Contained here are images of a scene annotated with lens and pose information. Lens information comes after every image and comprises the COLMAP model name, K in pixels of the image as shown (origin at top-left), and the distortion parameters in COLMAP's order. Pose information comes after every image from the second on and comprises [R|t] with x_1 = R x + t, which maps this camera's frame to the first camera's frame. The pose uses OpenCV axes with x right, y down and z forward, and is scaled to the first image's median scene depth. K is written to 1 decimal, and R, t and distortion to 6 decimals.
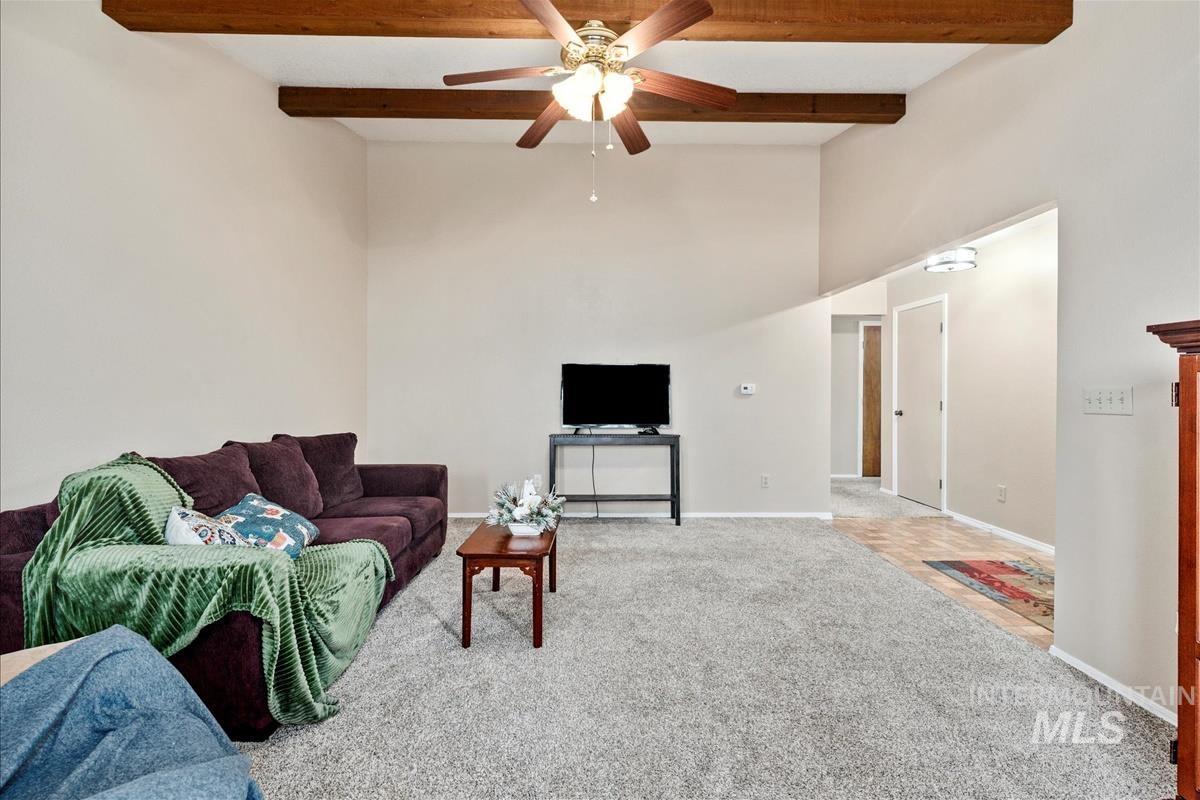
lens RADIAL K [[525.1, 0, 603.1], [0, 525.1, 395.4], [0, 0, 1]] dist [0.001825, -0.000733]
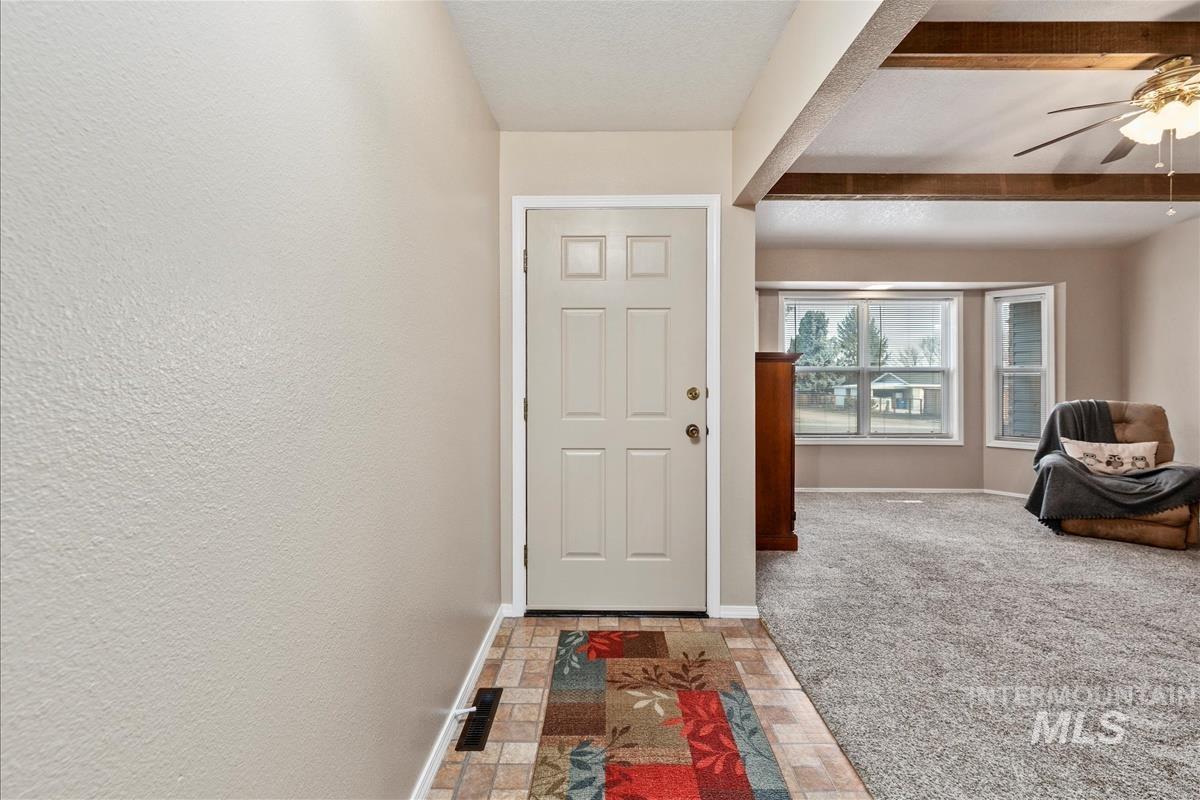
lens RADIAL K [[530.2, 0, 600.9], [0, 530.2, 378.1], [0, 0, 1]] dist [0.000573, 0.000184]
pose [[-0.999685, -0.003127, 0.024892, 0.601179], [-0.002862, 0.999939, 0.010656, -0.012200], [-0.024924, 0.010581, -0.999633, 1.103965]]
